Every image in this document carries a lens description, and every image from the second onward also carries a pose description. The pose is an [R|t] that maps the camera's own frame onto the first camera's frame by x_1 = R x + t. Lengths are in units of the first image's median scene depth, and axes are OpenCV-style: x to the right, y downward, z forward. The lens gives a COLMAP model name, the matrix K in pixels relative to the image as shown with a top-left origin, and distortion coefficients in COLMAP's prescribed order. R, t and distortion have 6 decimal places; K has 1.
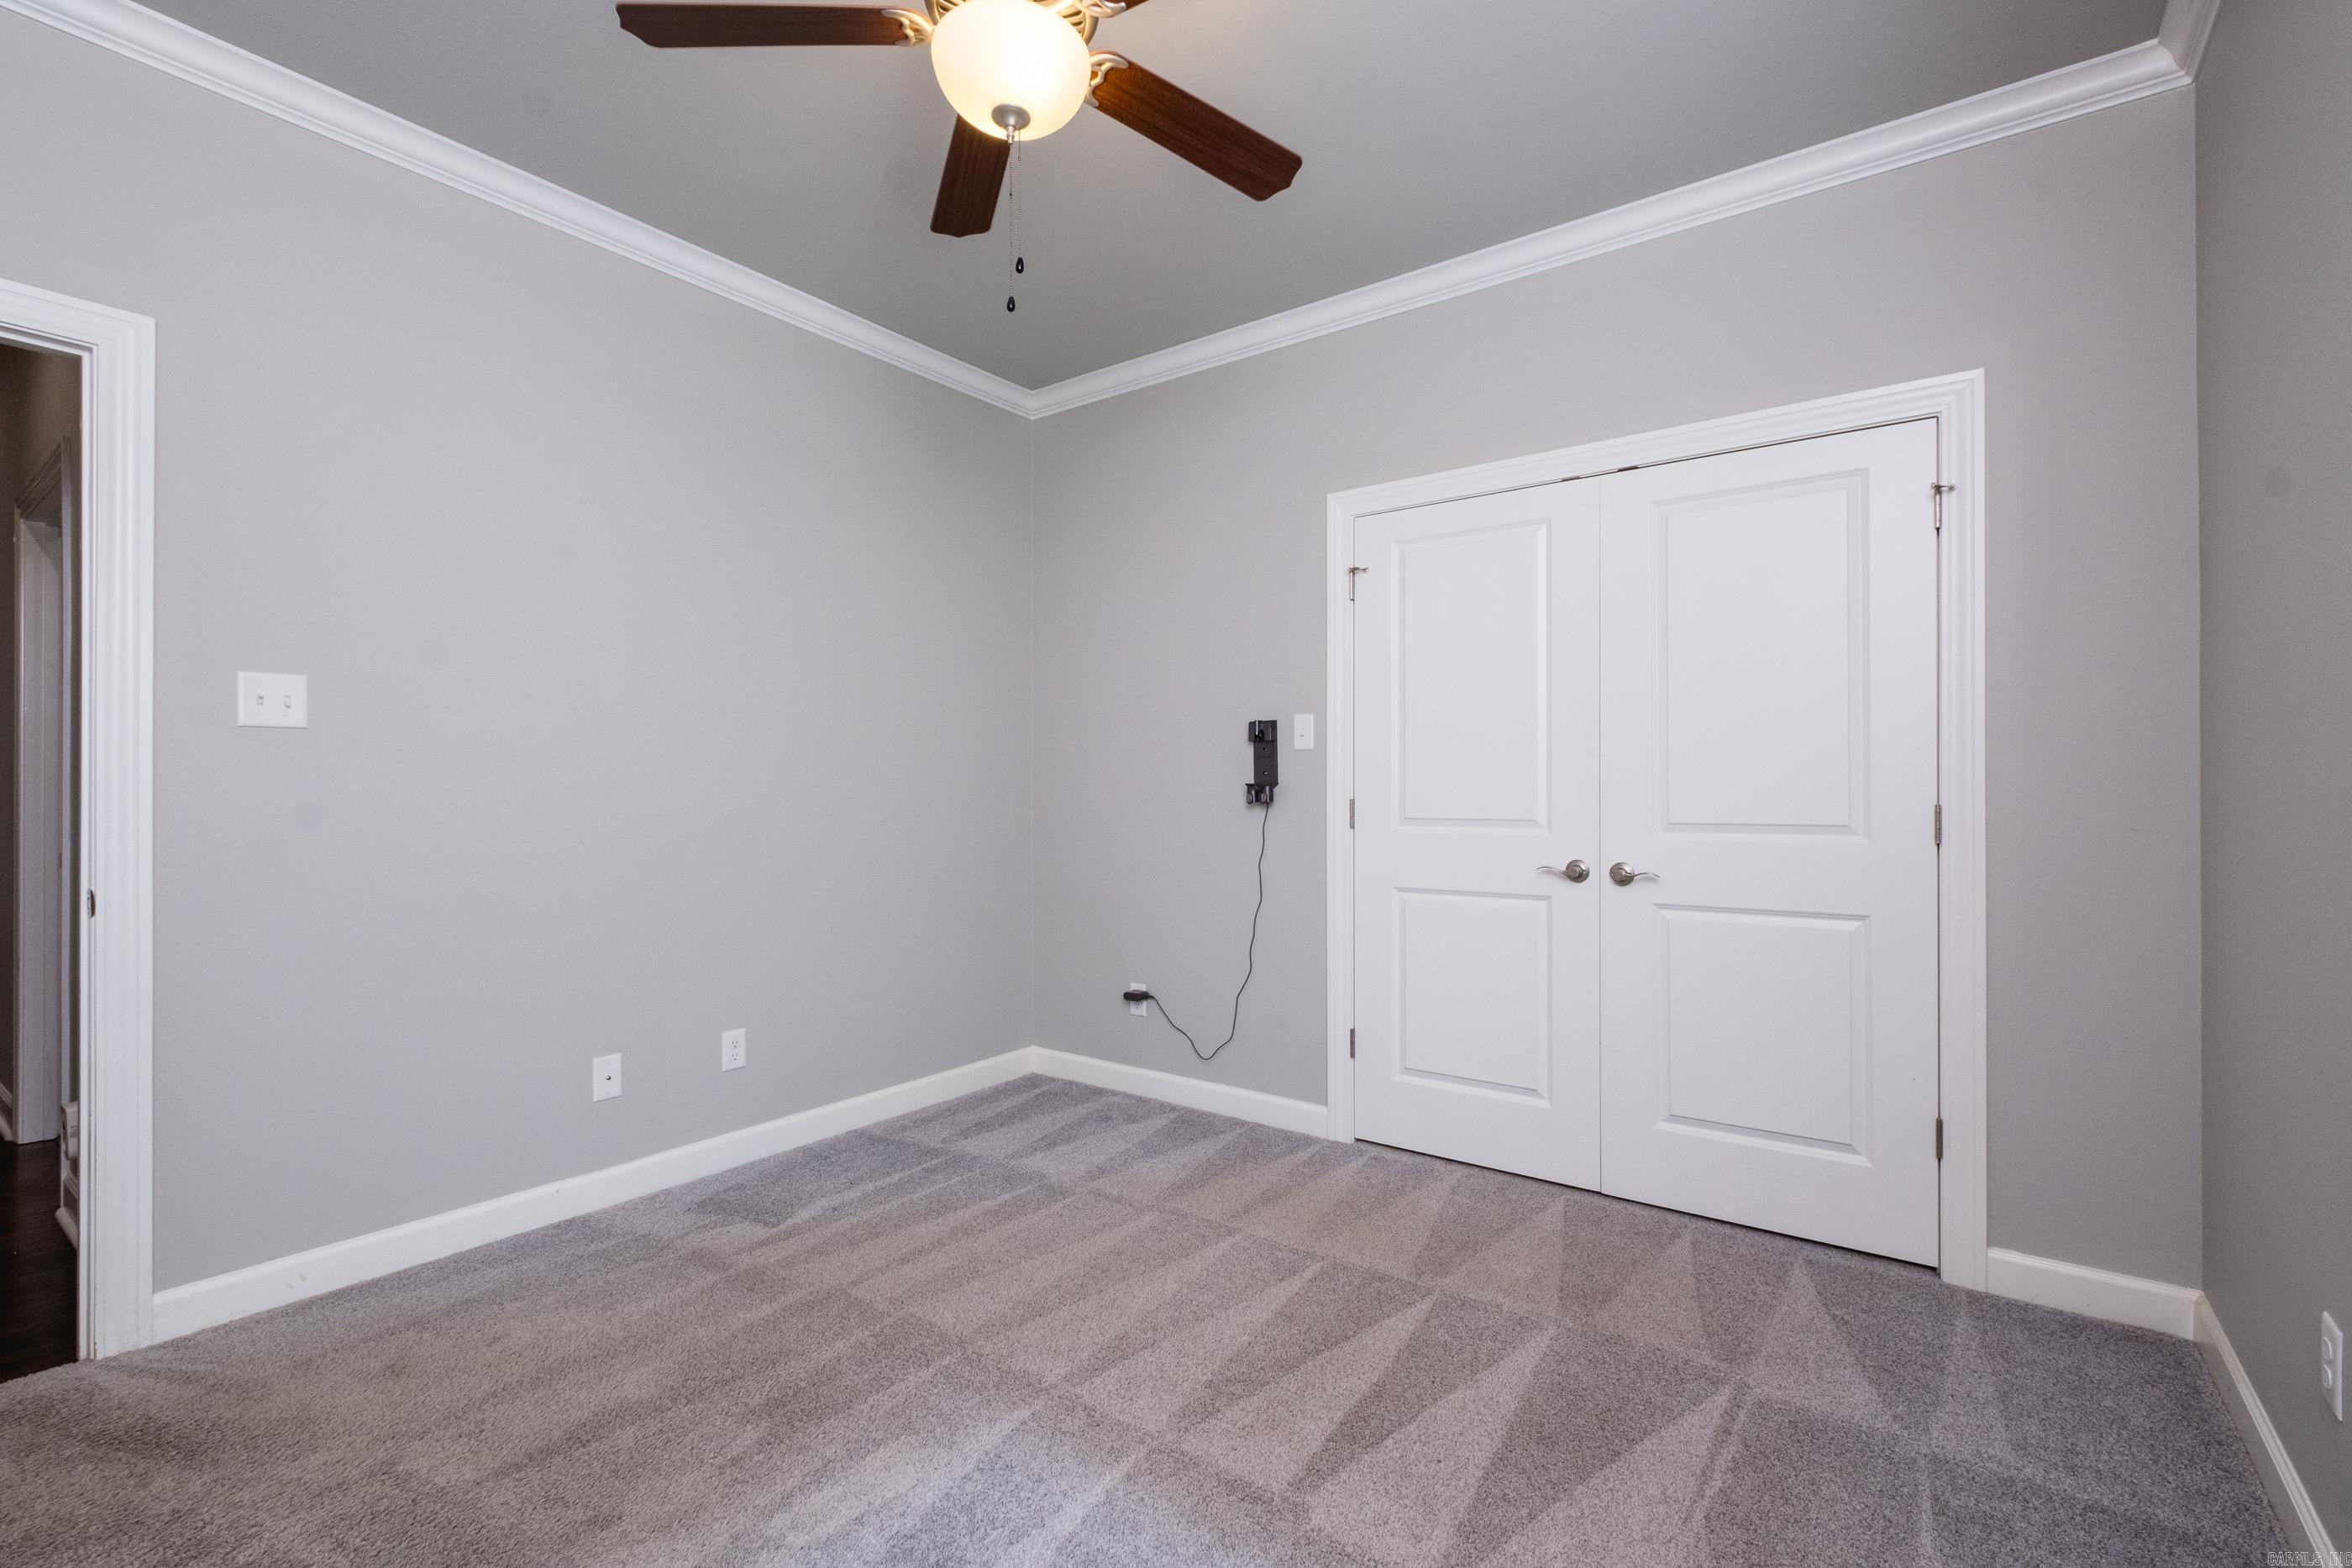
lens RADIAL K [[1019.1, 0, 1156.5], [0, 1019.1, 787.0], [0, 0, 1]] dist [0.003616, -0.000905]
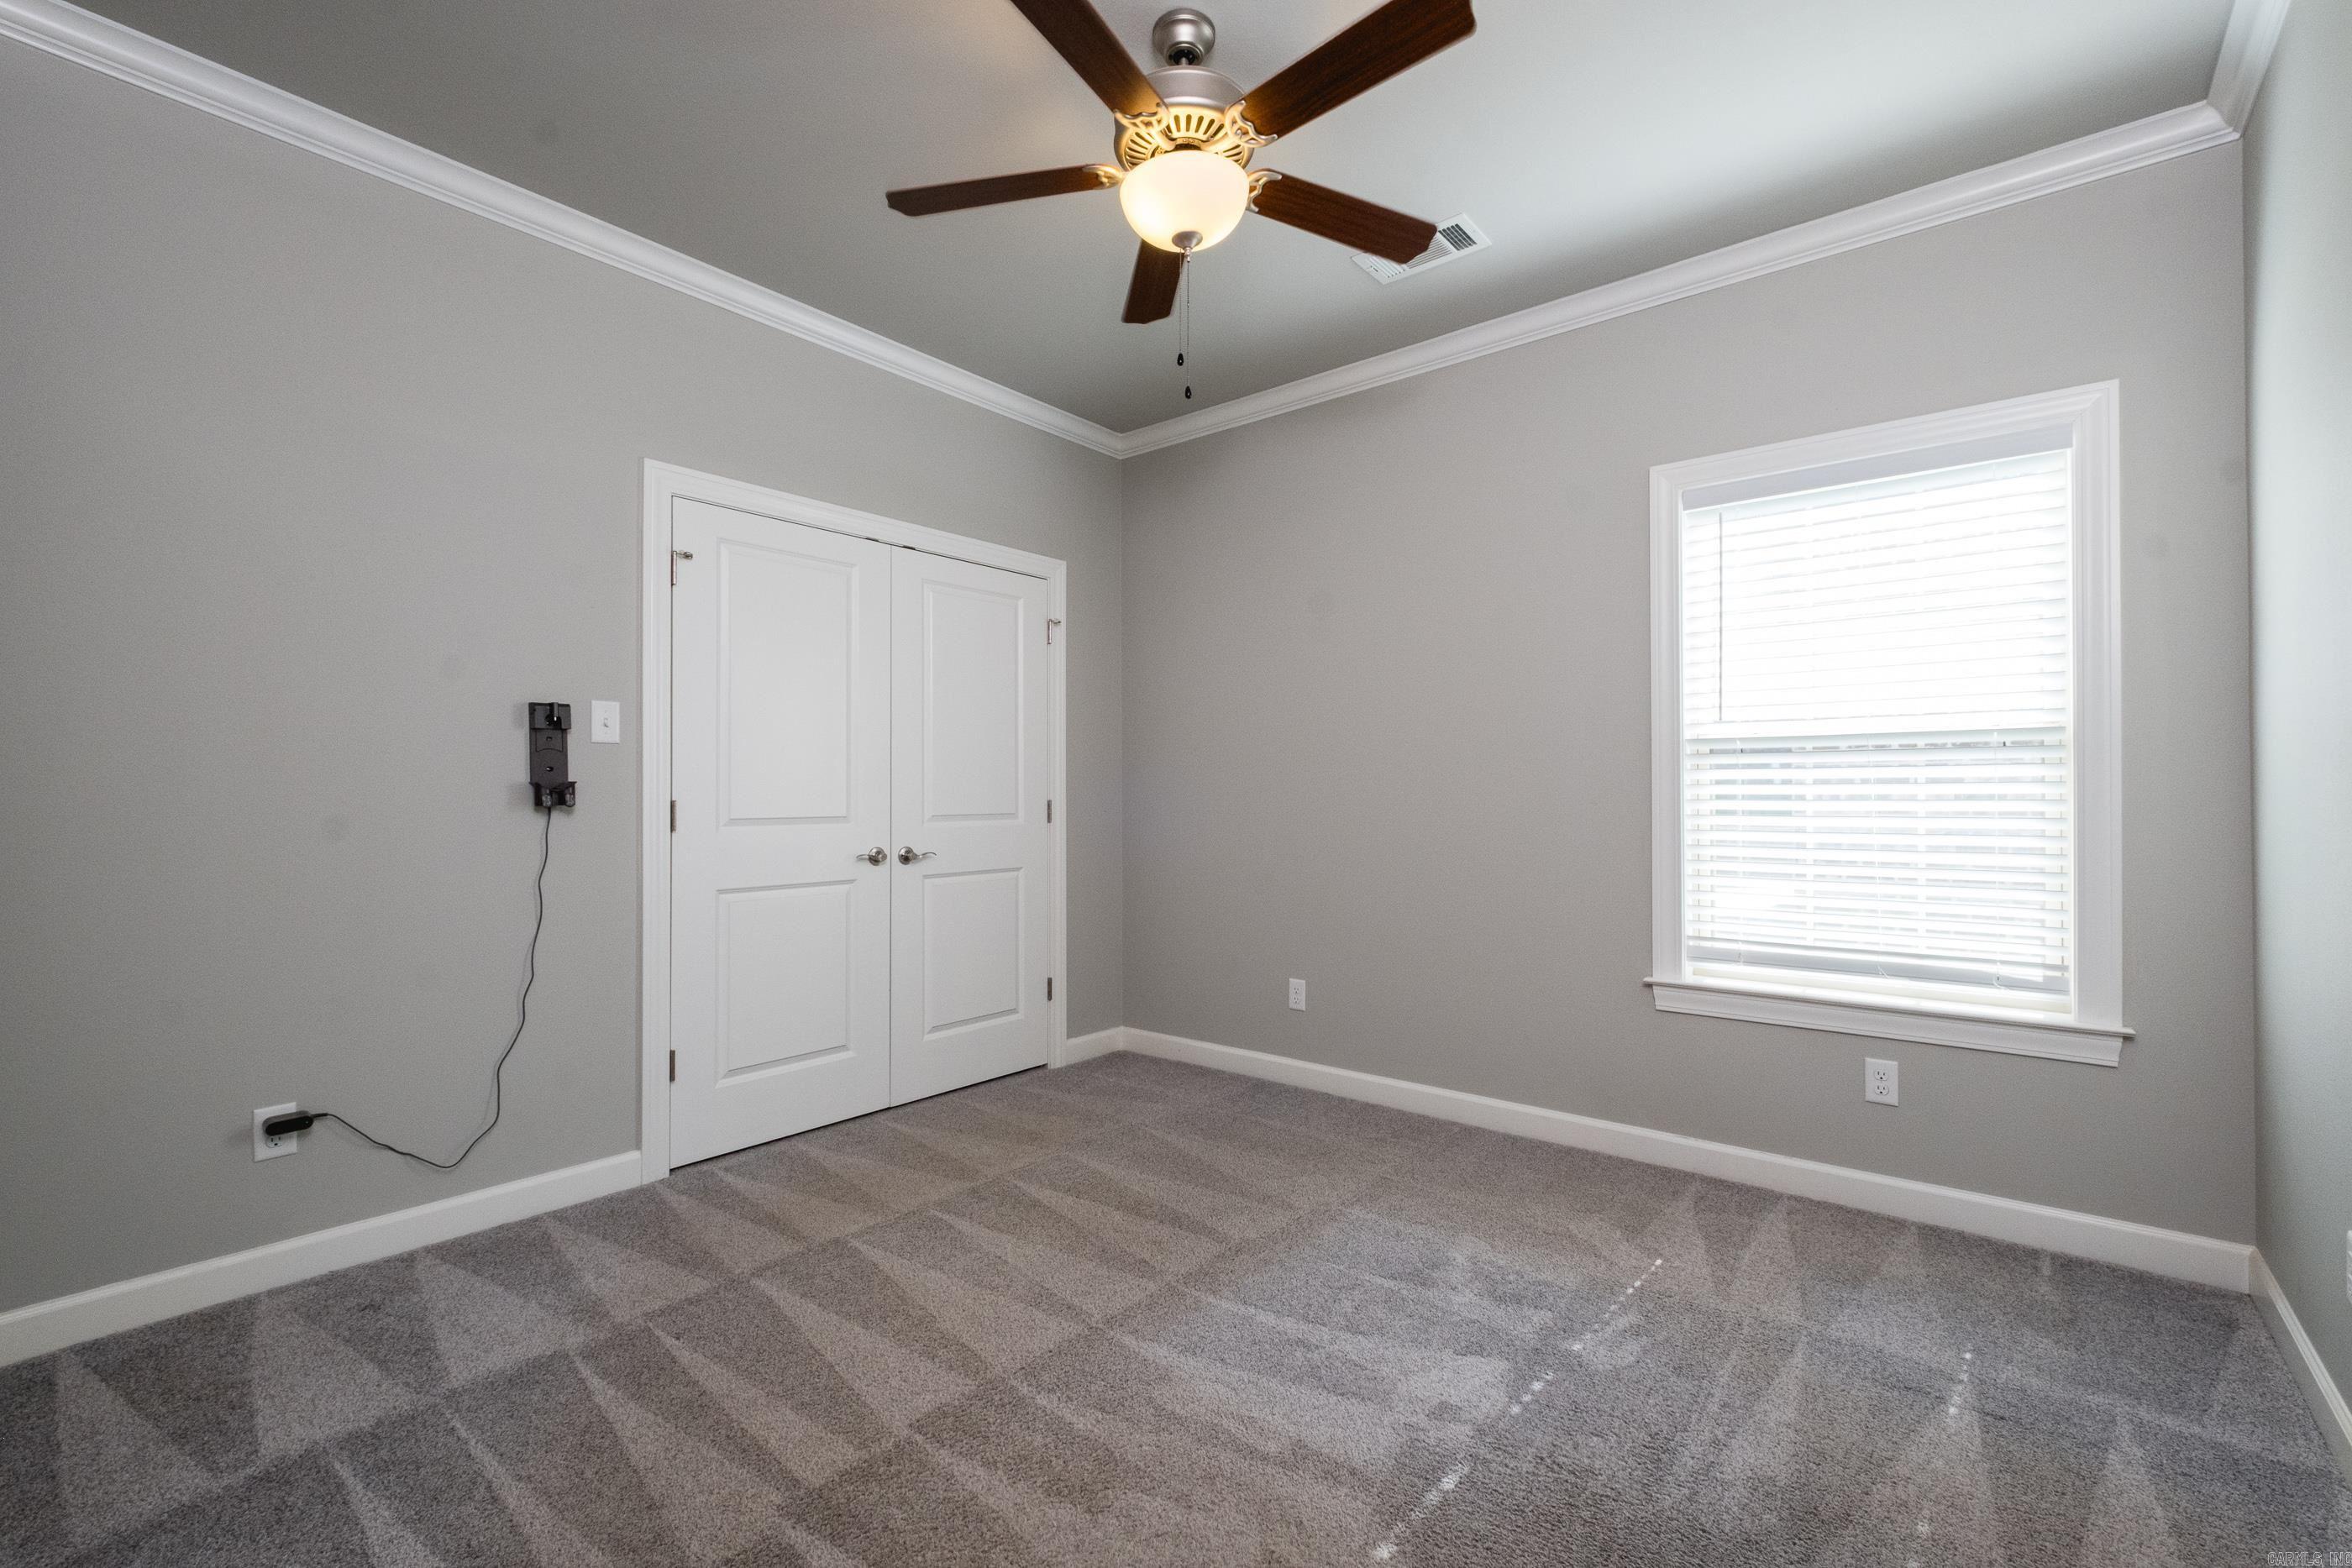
lens RADIAL K [[1019.1, 0, 1191.9], [0, 1019.1, 784.0], [0, 0, 1]] dist [0.003616, -0.000905]
pose [[0.047059, 0.004737, 0.998881, -0.801663], [-0.004233, 0.999981, -0.004543, -0.000977], [-0.998883, -0.004015, 0.047078, 0.554584]]
